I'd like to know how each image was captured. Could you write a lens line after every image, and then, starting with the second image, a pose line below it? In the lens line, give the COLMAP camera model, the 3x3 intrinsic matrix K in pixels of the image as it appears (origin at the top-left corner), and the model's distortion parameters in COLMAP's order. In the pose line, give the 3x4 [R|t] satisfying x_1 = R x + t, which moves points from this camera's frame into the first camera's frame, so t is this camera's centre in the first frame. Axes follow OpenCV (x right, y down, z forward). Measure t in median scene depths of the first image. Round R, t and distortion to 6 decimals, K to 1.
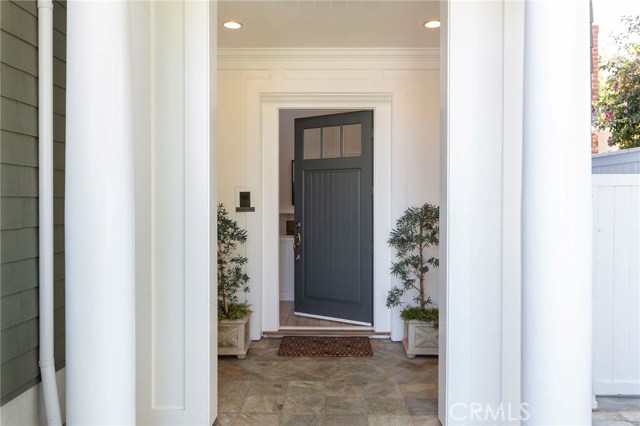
lens RADIAL K [[477.5, 0, 319.8], [0, 477.5, 211.0], [0, 0, 1]] dist [-0.005332, -0.000890]
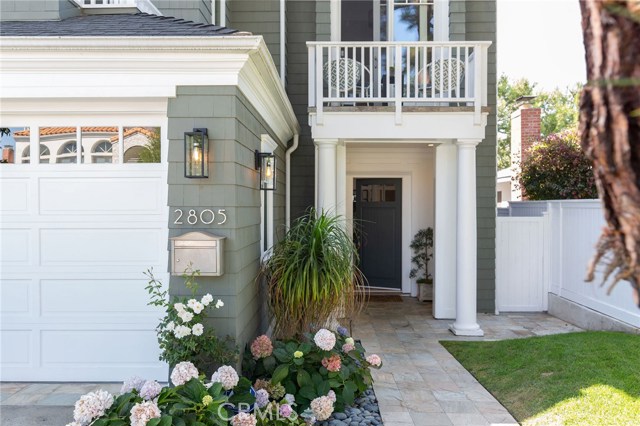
lens RADIAL K [[501.6, 0, 320.8], [0, 501.6, 213.1], [0, 0, 1]] dist [0.002192, 0.000263]
pose [[0.999981, 0.000528, -0.006117, -0.221256], [-0.000549, 0.999994, -0.003491, -0.068070], [0.006115, 0.003494, 0.999975, -1.127035]]
